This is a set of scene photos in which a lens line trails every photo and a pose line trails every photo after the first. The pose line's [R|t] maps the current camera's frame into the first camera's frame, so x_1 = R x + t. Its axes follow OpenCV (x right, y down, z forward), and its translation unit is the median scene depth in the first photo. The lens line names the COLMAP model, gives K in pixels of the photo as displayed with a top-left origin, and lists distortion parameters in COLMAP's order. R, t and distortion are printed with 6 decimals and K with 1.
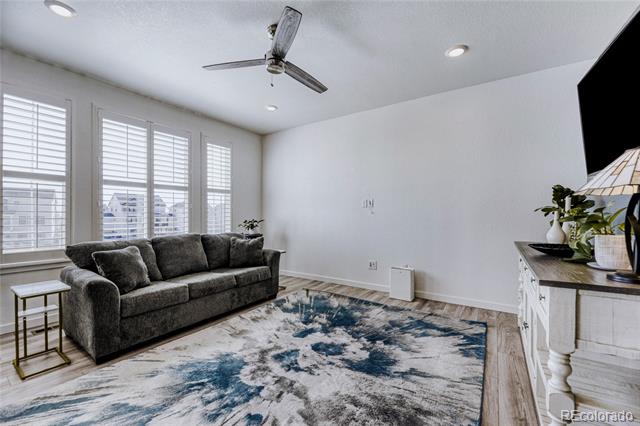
lens RADIAL K [[260.7, 0, 317.3], [0, 260.7, 214.5], [0, 0, 1]] dist [-0.001636, -0.000272]
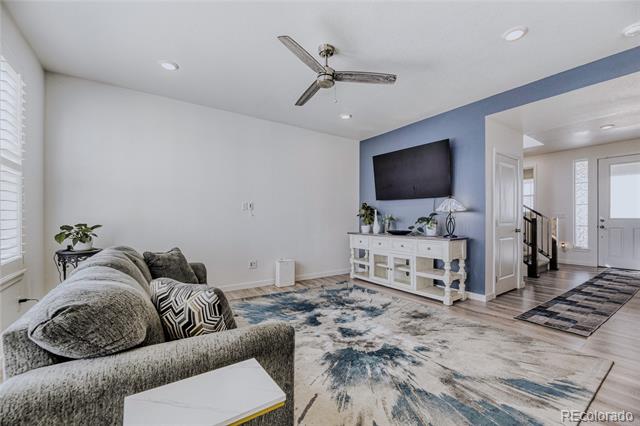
lens RADIAL K [[265.4, 0, 320.0], [0, 265.4, 213.0], [0, 0, 1]] dist [-0.000203, -0.000241]
pose [[0.356257, 0.023205, 0.934100, -0.961613], [-0.008372, 0.999731, -0.021642, 0.007381], [-0.934350, -0.000110, 0.356356, 0.484660]]
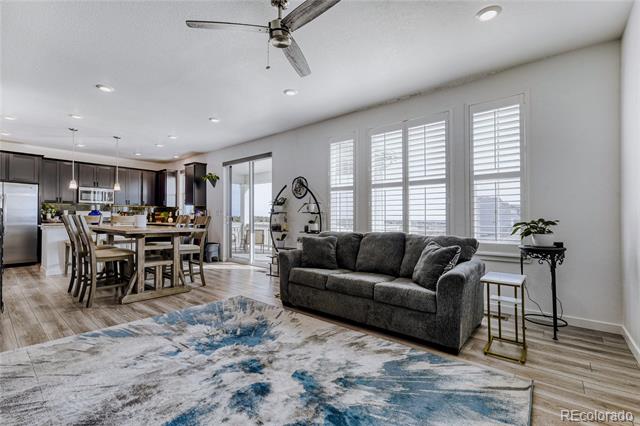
lens RADIAL K [[281.4, 0, 320.0], [0, 281.4, 213.0], [0, 0, 1]] dist [-0.000885, -0.000897]
pose [[-0.088239, -0.010361, -0.996045, 0.600839], [0.001805, 0.999943, -0.010562, 0.018858], [0.996098, -0.002730, -0.088215, 0.950147]]
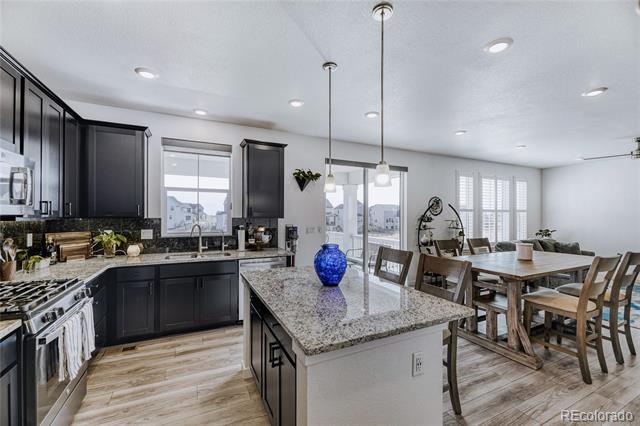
lens RADIAL K [[258.1, 0, 314.5], [0, 258.1, 212.9], [0, 0, 1]] dist [0.001024, 0.000037]
pose [[0.855593, 0.006343, -0.517610, -0.983452], [-0.006765, 0.999977, 0.001072, -0.112077], [0.517604, 0.002584, 0.855616, -1.481617]]
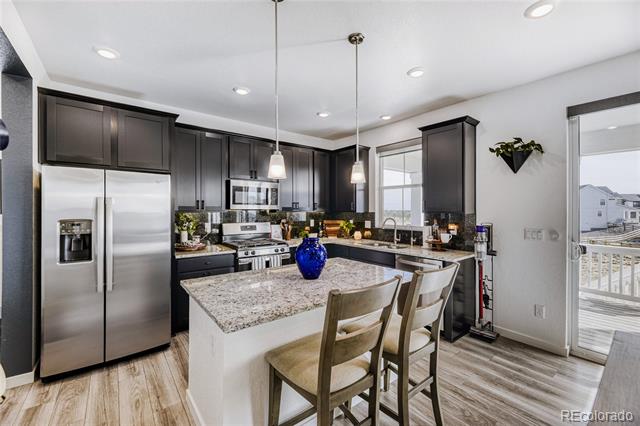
lens RADIAL K [[268.8, 0, 323.5], [0, 268.8, 208.8], [0, 0, 1]] dist [-0.001233, -0.000199]
pose [[-0.295346, 0.004253, -0.955381, -0.626373], [0.004387, 0.999986, 0.003095, -0.107485], [0.955380, -0.003277, -0.295360, -0.625485]]
